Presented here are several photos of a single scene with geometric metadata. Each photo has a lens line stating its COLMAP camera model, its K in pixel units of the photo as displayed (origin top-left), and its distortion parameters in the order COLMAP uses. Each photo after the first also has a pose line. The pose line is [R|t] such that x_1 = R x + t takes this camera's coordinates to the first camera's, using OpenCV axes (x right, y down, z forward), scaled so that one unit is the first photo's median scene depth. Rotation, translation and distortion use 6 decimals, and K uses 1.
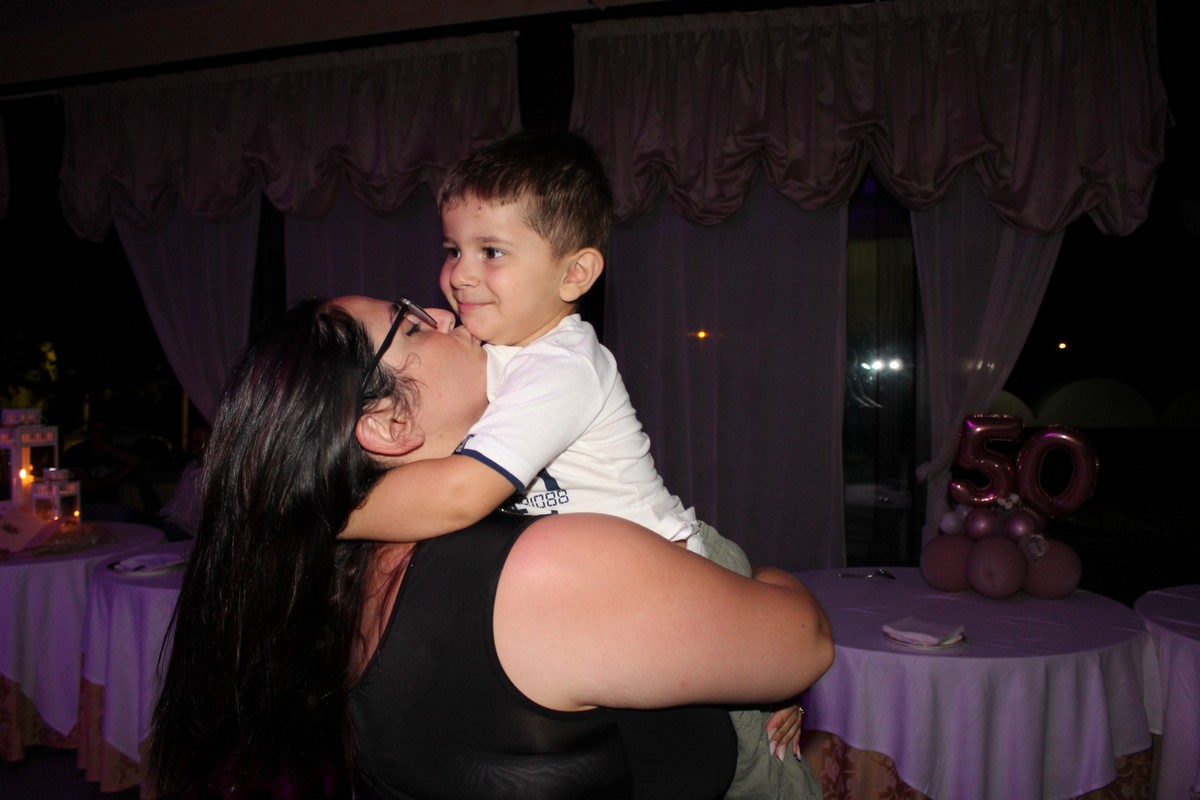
lens RADIAL K [[989.2, 0, 601.0], [0, 989.2, 404.9], [0, 0, 1]] dist [-0.155362, 0.126621]
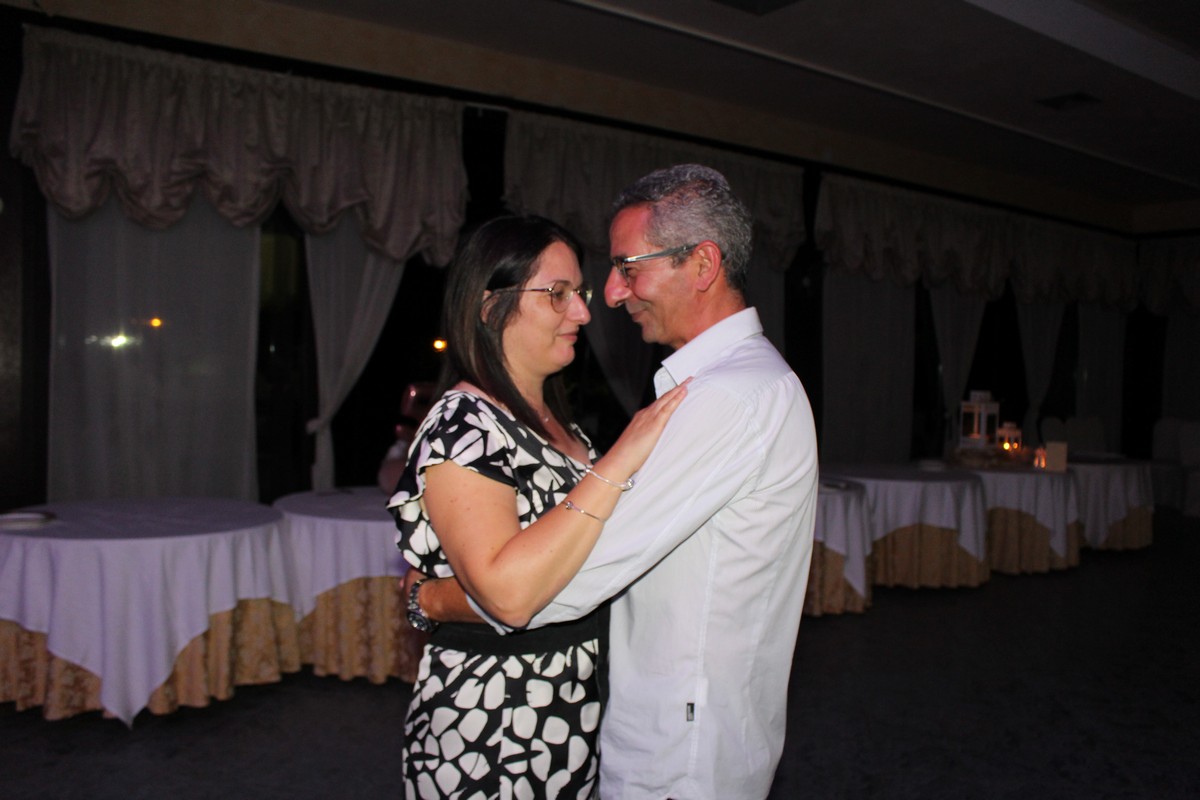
lens RADIAL K [[989.2, 0, 598.9], [0, 989.2, 405.8], [0, 0, 1]] dist [-0.155362, 0.126621]
pose [[0.621608, -0.018499, 0.783110, -0.504514], [-0.006687, 0.999559, 0.028920, -0.002214], [-0.783300, -0.023214, 0.621211, -0.177092]]
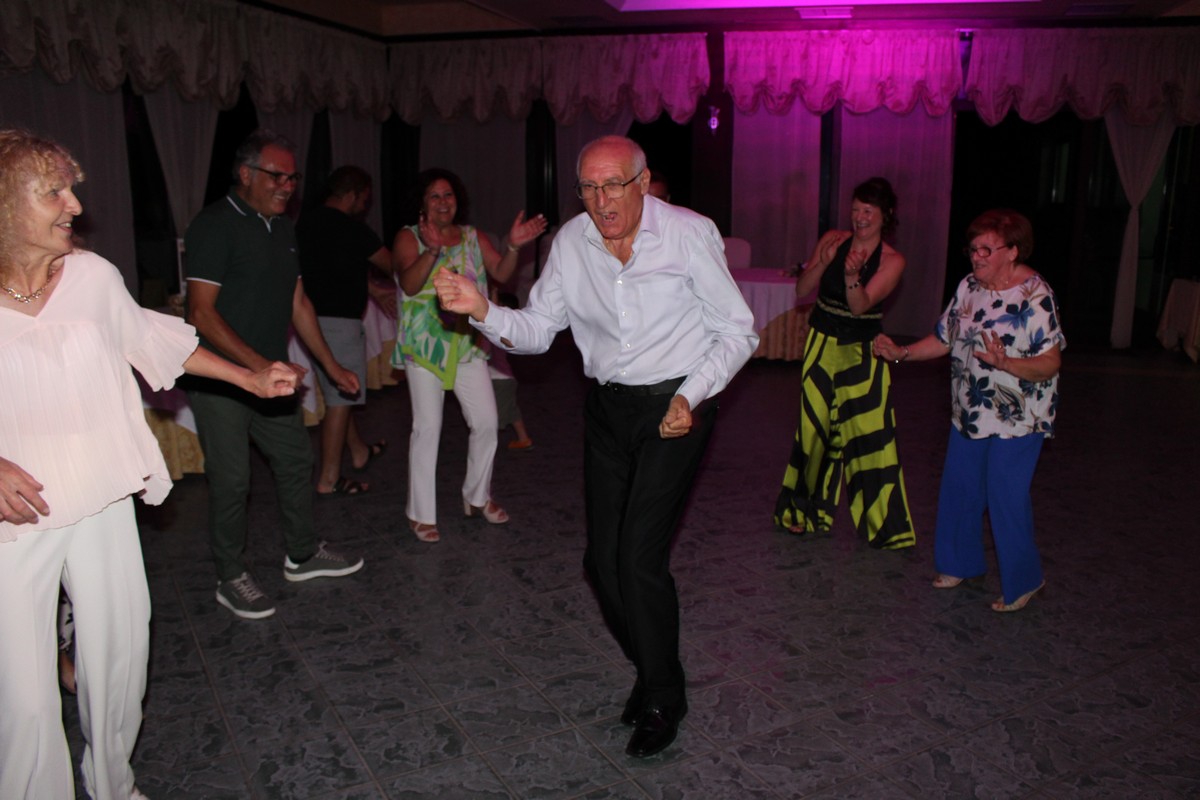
lens RADIAL K [[989.2, 0, 599.8], [0, 989.2, 402.8], [0, 0, 1]] dist [-0.155362, 0.126621]
pose [[-0.021977, -0.222159, 0.974763, -0.166858], [0.012303, 0.974864, 0.222459, -0.034984], [-0.999683, 0.016881, -0.018691, -0.190259]]
